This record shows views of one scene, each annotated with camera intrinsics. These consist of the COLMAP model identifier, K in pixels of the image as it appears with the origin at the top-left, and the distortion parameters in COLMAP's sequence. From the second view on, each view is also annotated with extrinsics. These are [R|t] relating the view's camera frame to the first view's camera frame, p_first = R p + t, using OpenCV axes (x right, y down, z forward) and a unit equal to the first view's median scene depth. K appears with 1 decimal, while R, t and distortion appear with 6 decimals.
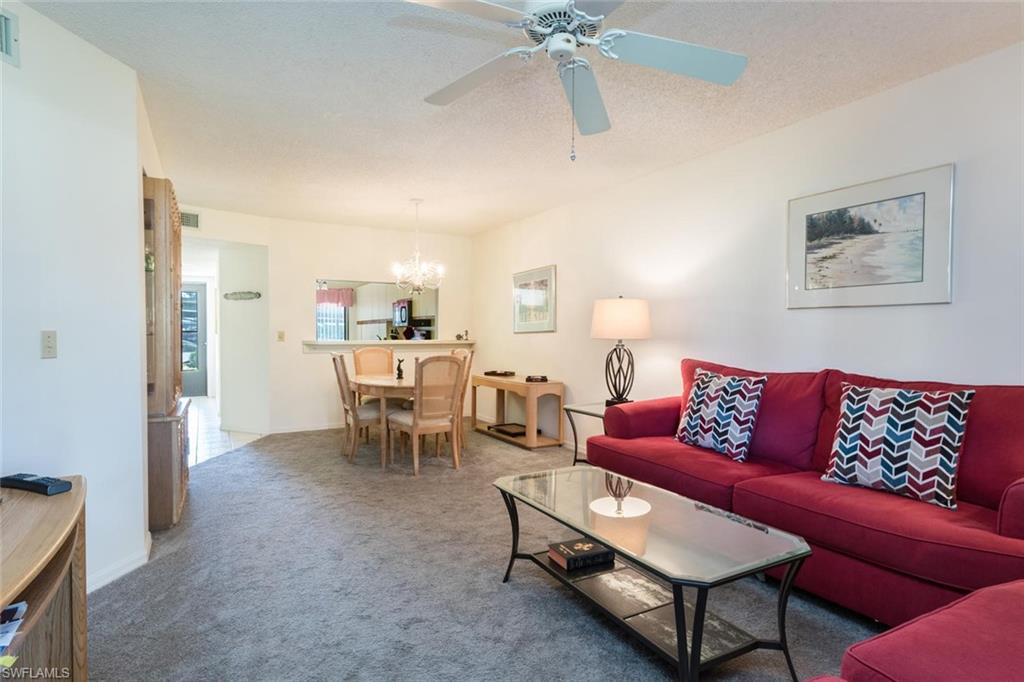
lens RADIAL K [[539.2, 0, 506.6], [0, 539.2, 347.9], [0, 0, 1]] dist [0.006456, 0.008054]
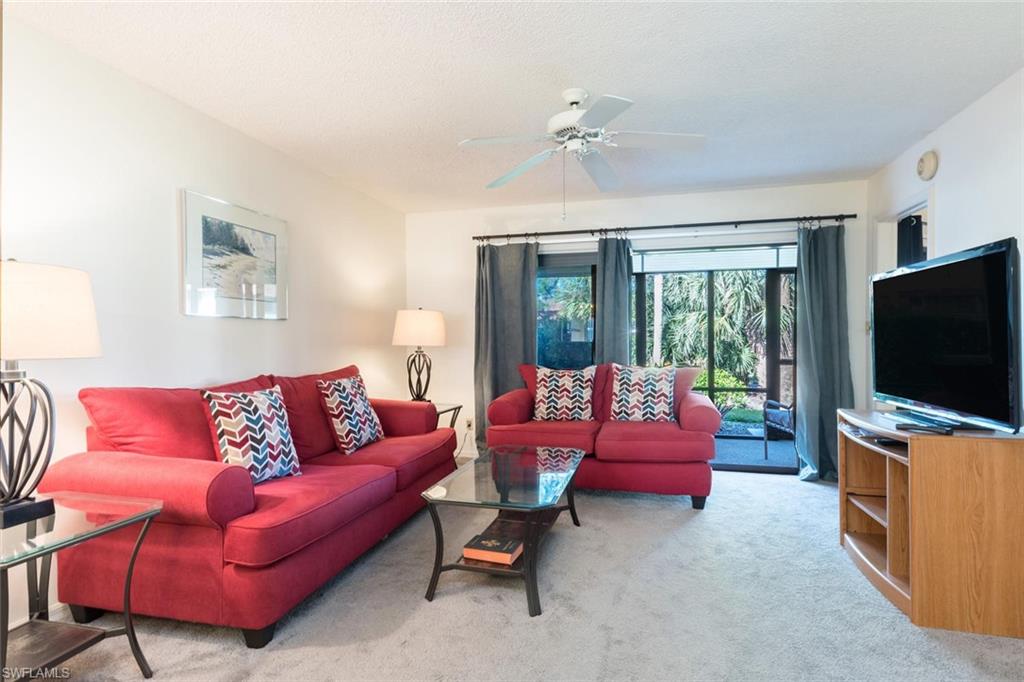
lens RADIAL K [[539.2, 0, 510.8], [0, 539.2, 341.1], [0, 0, 1]] dist [0.006456, 0.008054]
pose [[-0.721035, -0.006224, 0.692870, -0.287587], [0.019722, 0.999370, 0.029501, -0.027995], [-0.692618, 0.034936, -0.720459, 0.797197]]
